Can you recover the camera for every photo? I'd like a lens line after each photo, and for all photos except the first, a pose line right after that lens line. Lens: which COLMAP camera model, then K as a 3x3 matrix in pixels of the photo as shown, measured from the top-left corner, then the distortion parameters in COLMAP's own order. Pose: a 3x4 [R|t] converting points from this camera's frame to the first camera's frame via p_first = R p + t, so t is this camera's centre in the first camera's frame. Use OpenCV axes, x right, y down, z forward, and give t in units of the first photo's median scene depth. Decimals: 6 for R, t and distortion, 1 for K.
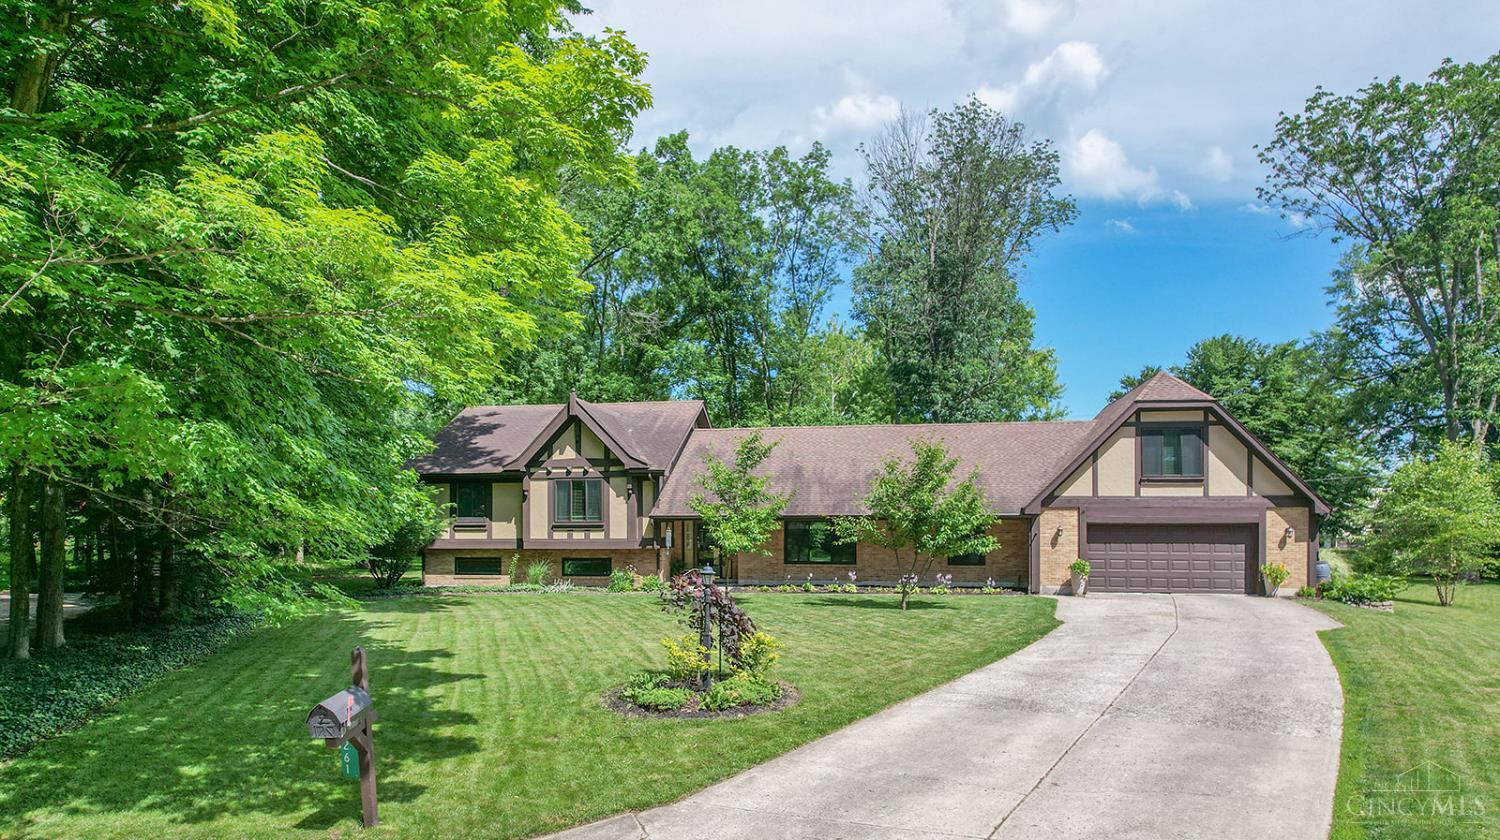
lens RADIAL K [[1009.4, 0, 734.0], [0, 1009.4, 528.8], [0, 0, 1]] dist [-0.018618, 0.009905]
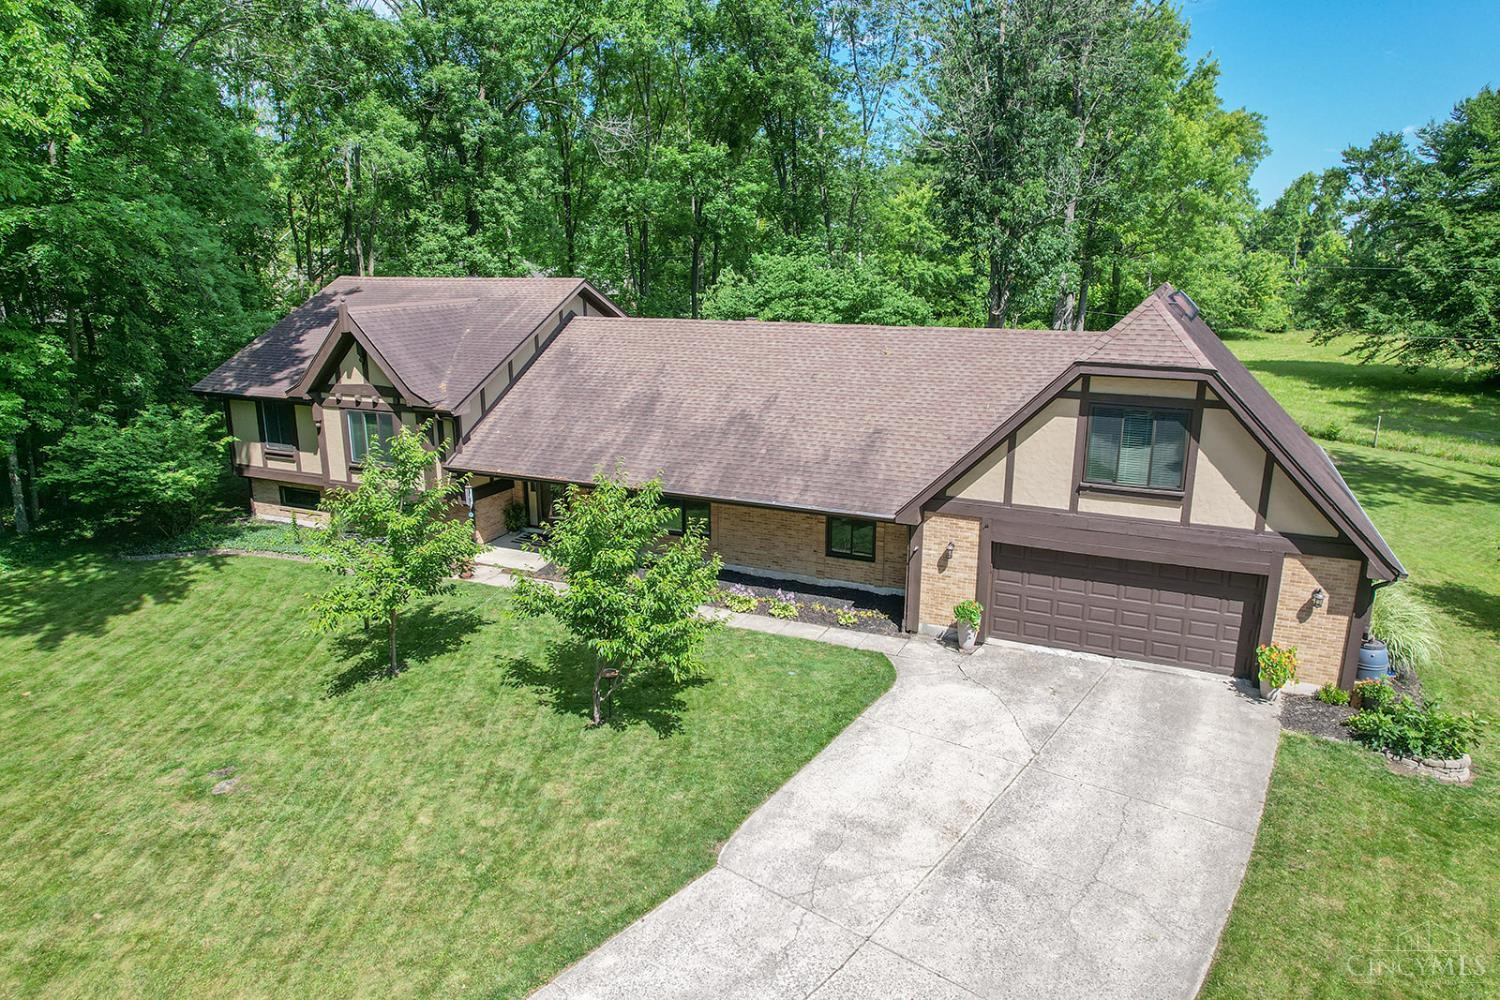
lens RADIAL K [[958.1, 0, 753.0], [0, 958.1, 500.9], [0, 0, 1]] dist [-0.039097, 0.019264]
pose [[0.970780, 0.062108, -0.231794, 0.310223], [-0.001376, 0.967352, 0.253434, -0.169159], [0.239967, -0.245710, 0.939171, 0.357306]]
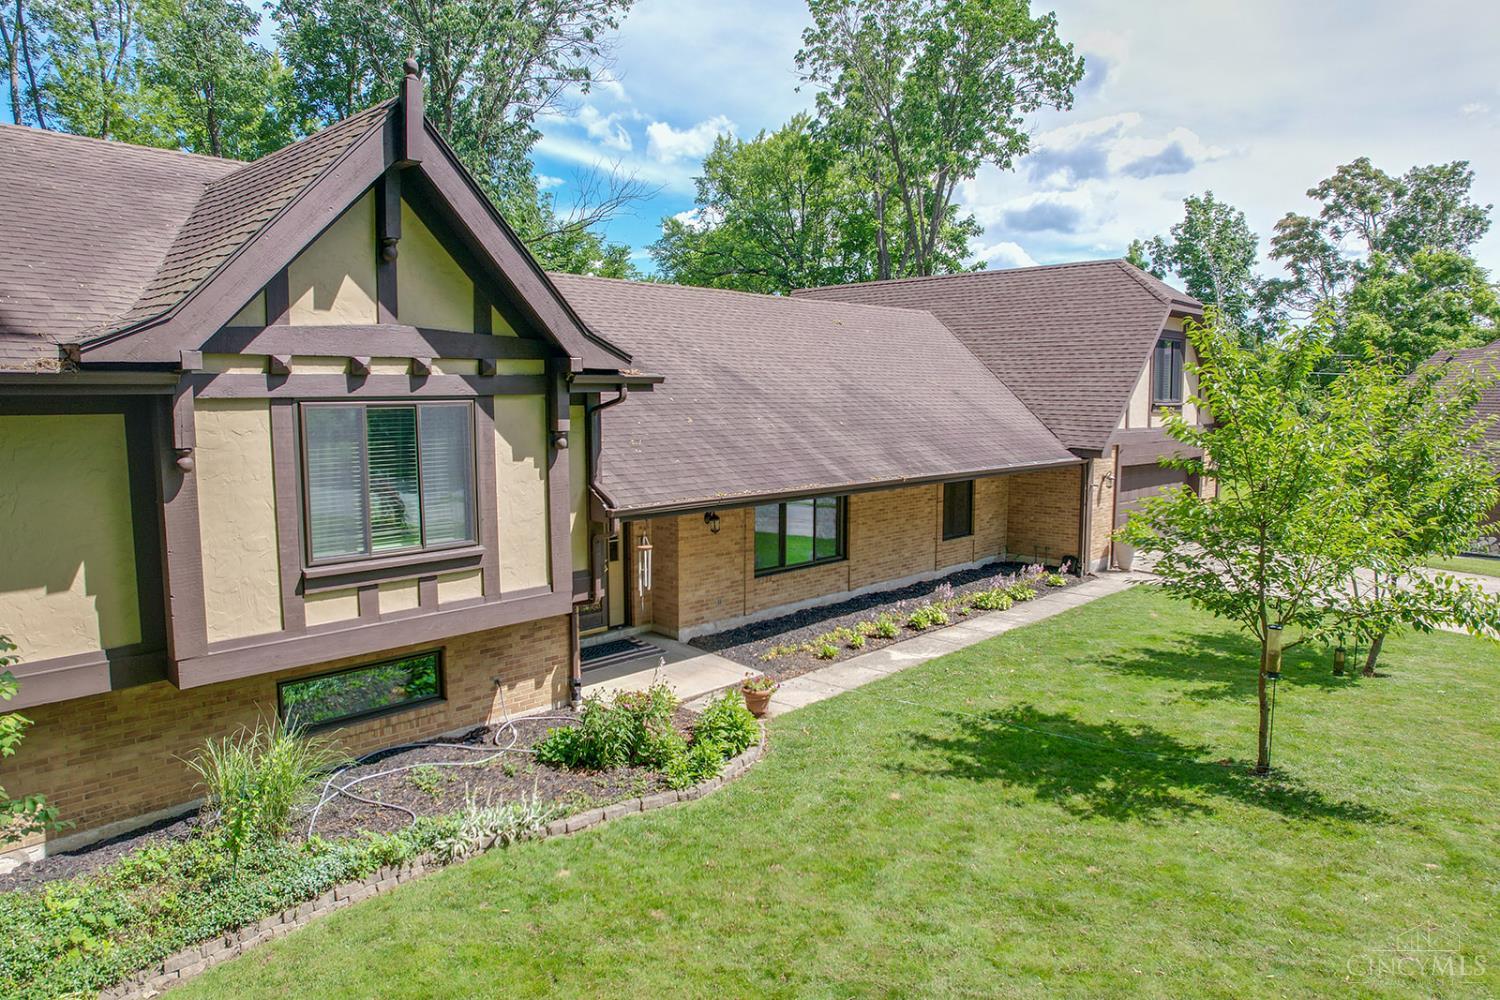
lens RADIAL K [[958.1, 0, 752.0], [0, 958.1, 495.3], [0, 0, 1]] dist [-0.039097, 0.019264]
pose [[0.552414, -0.088980, 0.828807, -0.319420], [-0.000822, 0.994228, 0.107287, -0.051905], [-0.833569, -0.059948, 0.549152, 0.766195]]
